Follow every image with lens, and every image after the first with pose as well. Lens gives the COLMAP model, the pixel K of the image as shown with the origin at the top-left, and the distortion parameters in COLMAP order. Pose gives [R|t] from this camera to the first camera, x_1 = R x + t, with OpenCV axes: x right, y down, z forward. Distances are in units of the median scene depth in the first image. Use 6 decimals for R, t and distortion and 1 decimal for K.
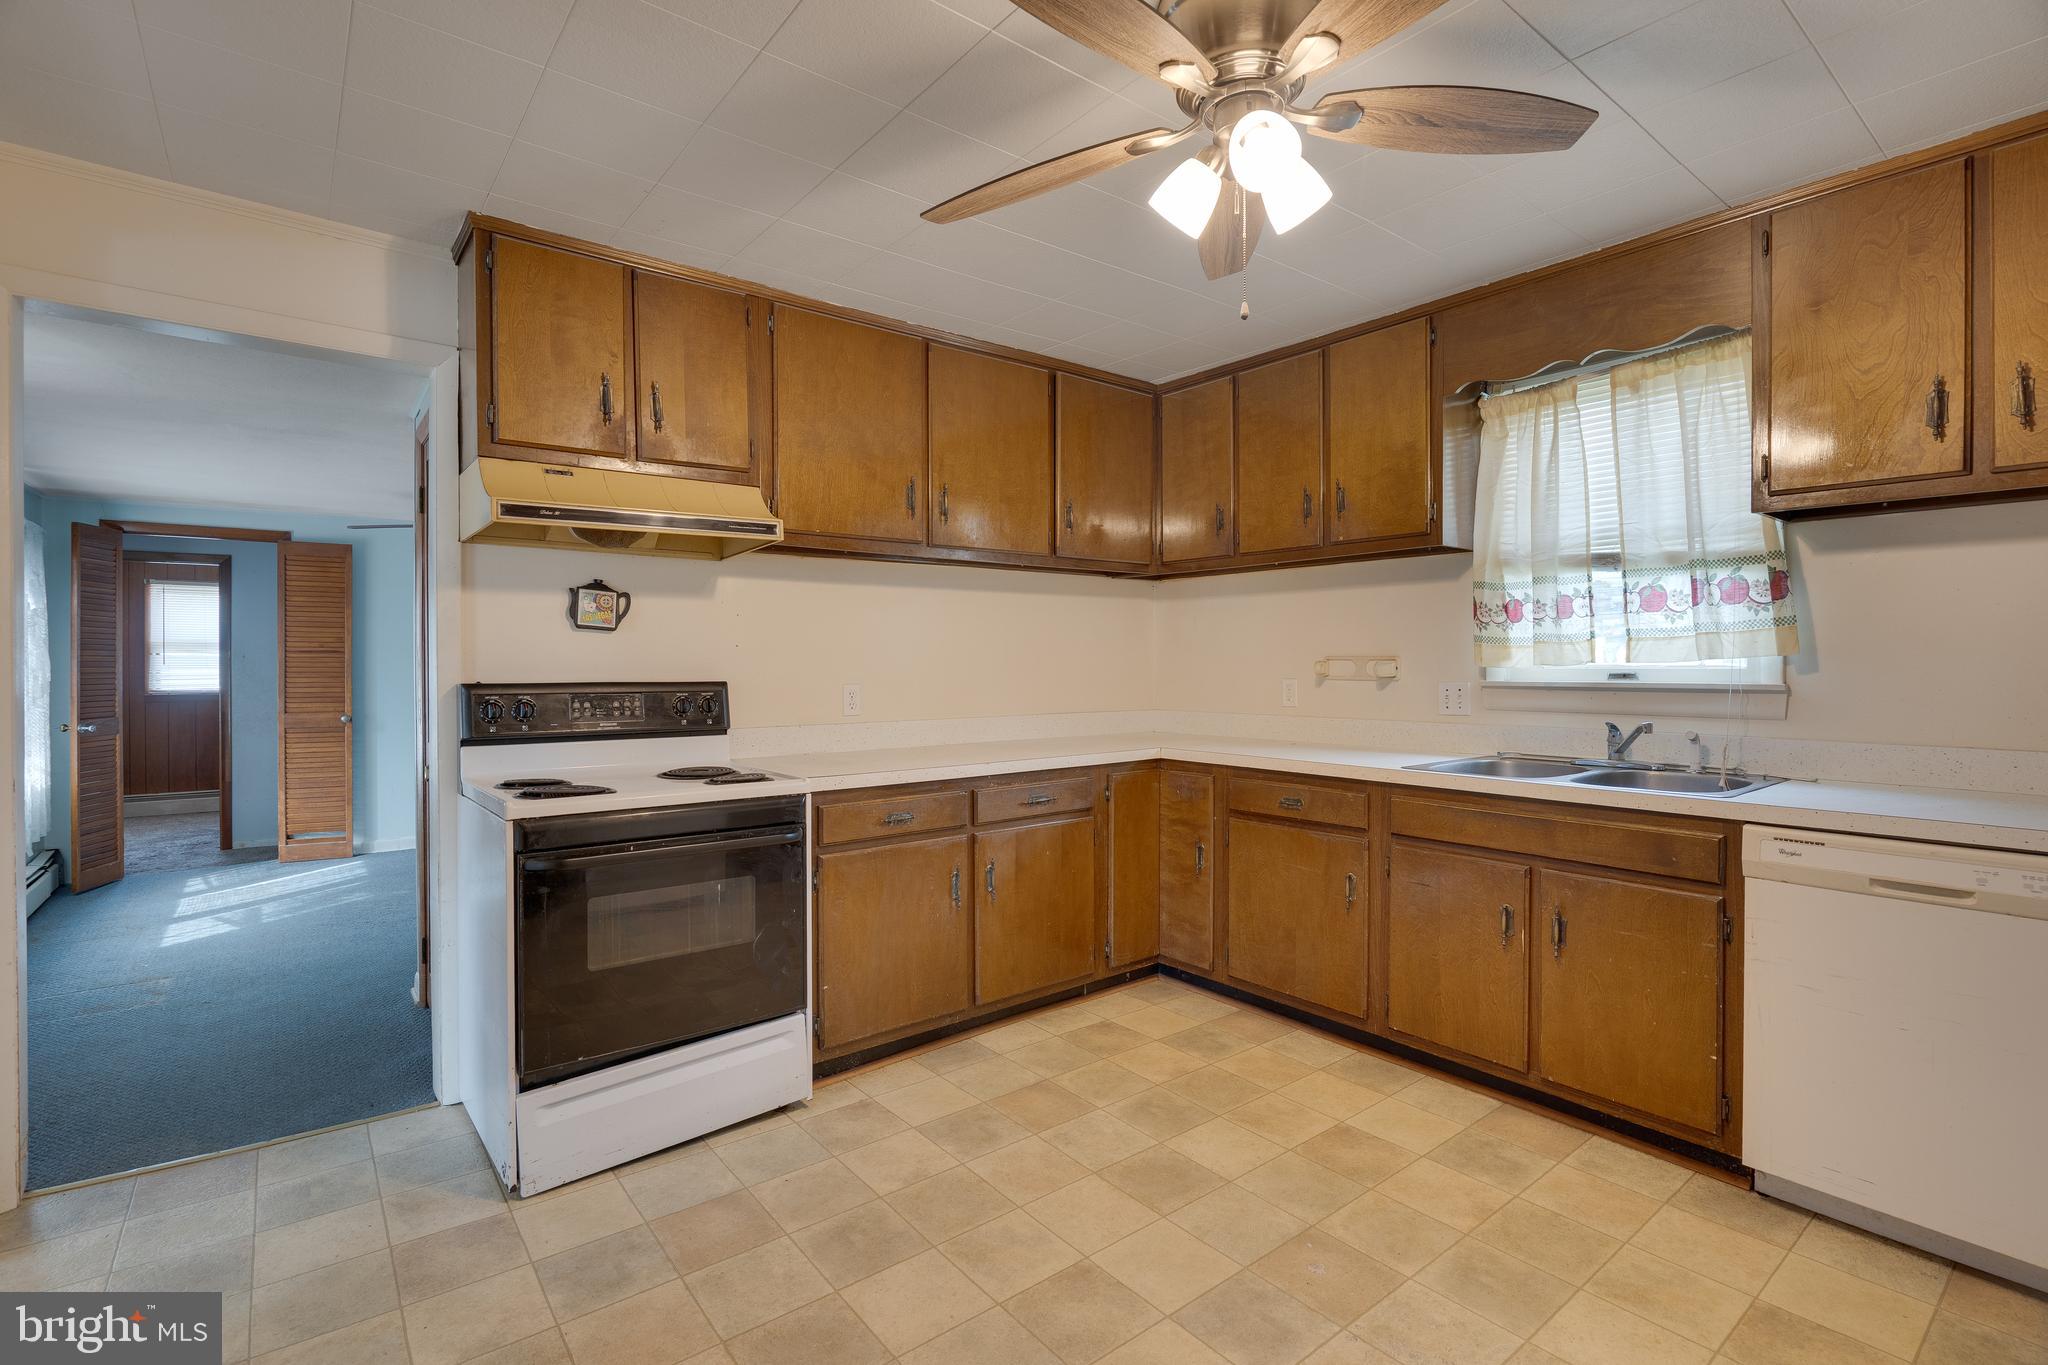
lens RADIAL K [[977.4, 0, 1022.3], [0, 977.4, 665.0], [0, 0, 1]] dist [-0.023153, 0.005765]
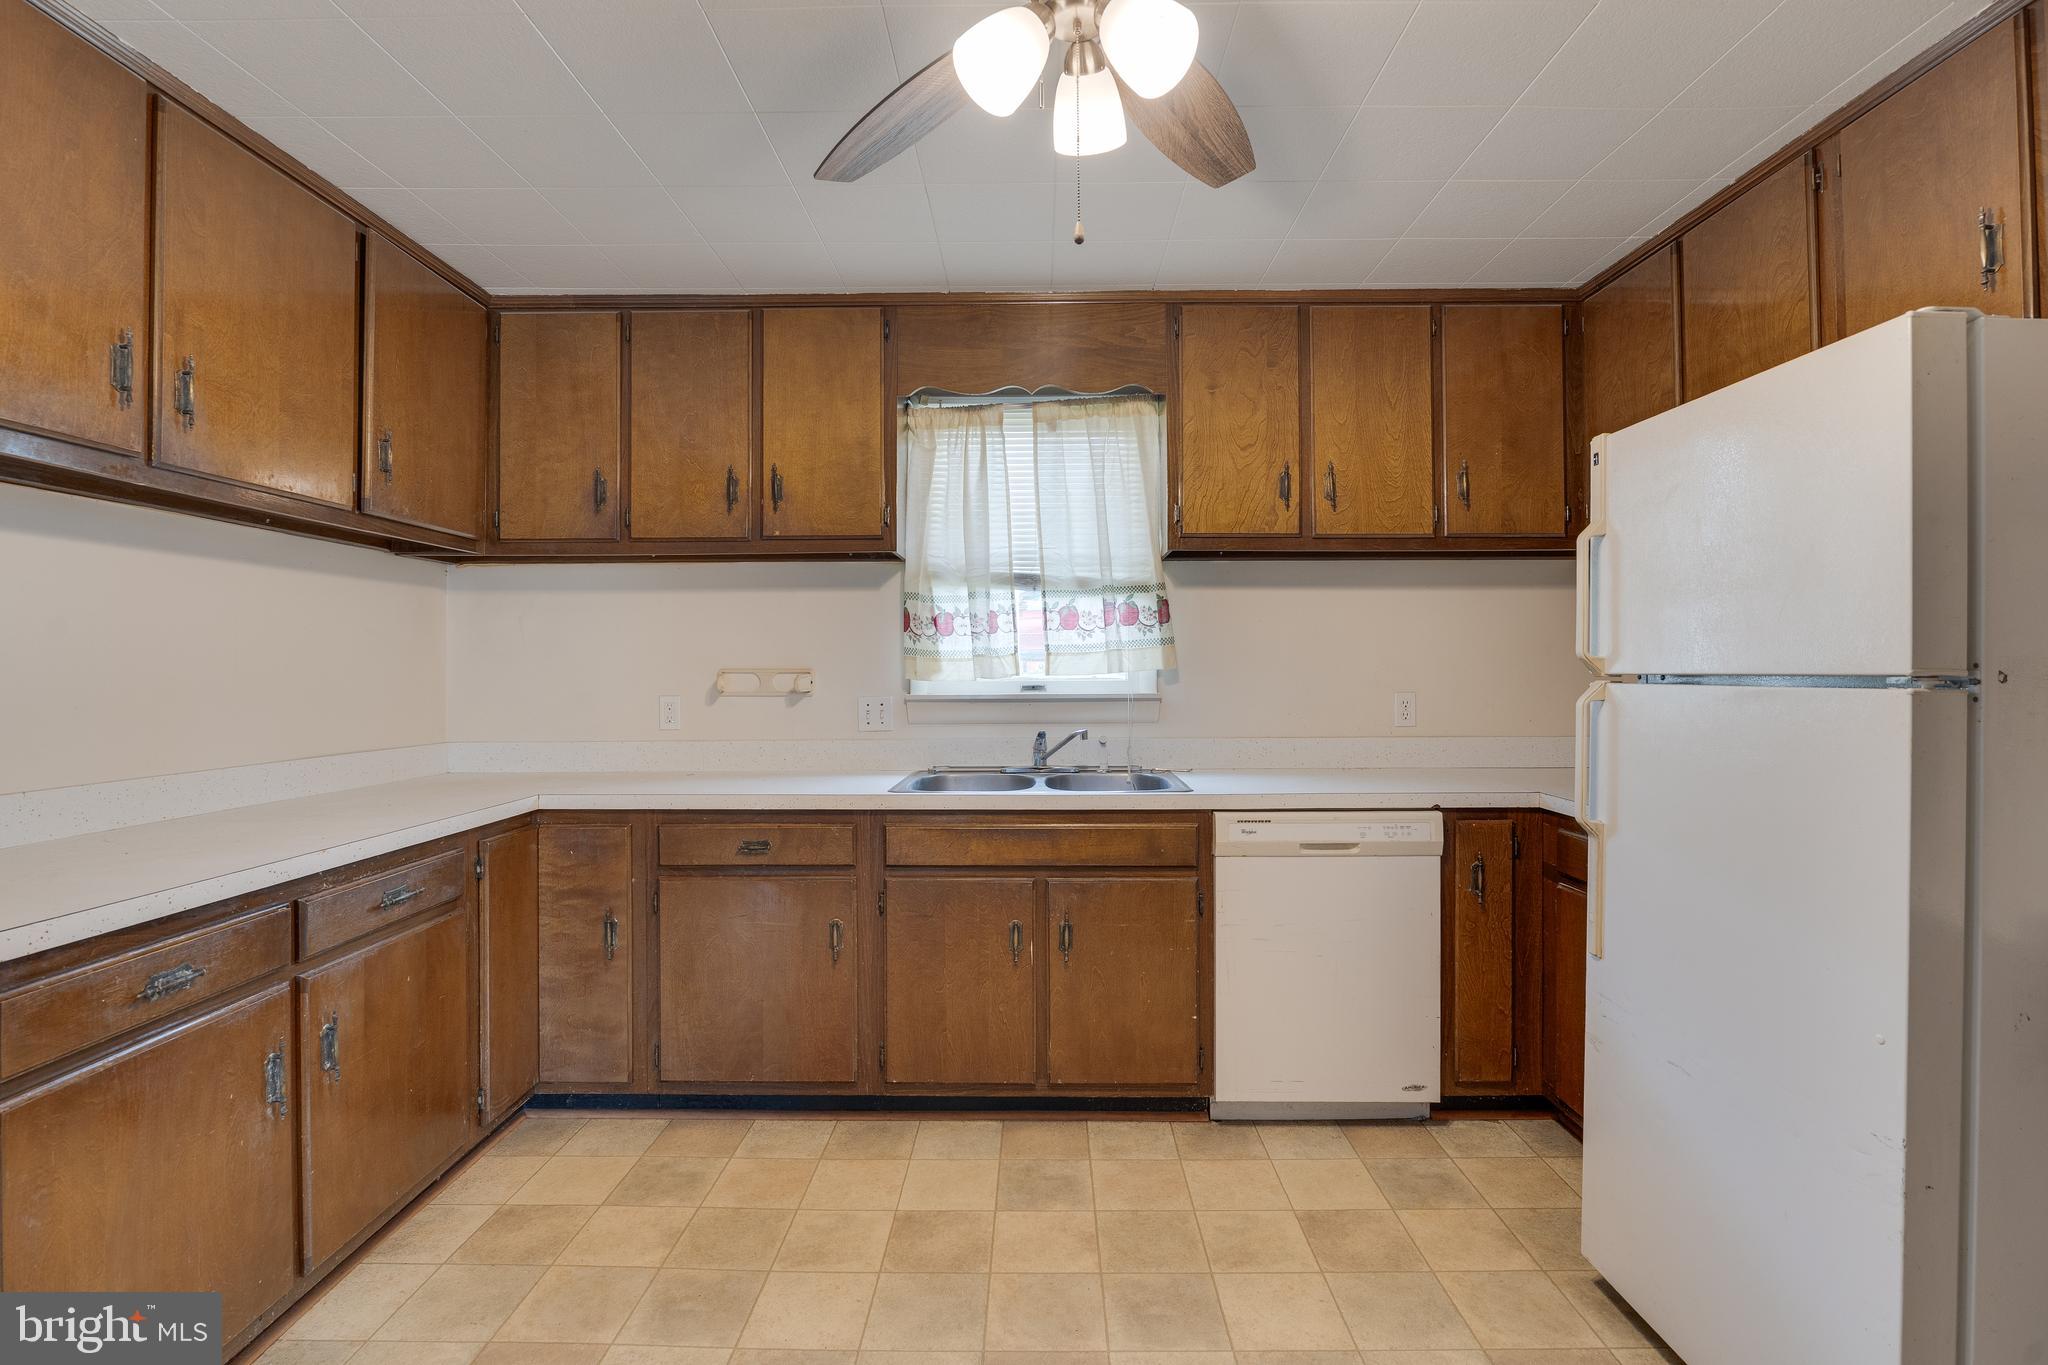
lens RADIAL K [[977.4, 0, 1022.3], [0, 977.4, 665.0], [0, 0, 1]] dist [-0.023153, 0.005765]
pose [[0.613767, 0.006228, 0.789463, -0.249637], [0.004931, 0.999919, -0.011721, -0.001592], [-0.789472, 0.011087, 0.613687, 0.332511]]
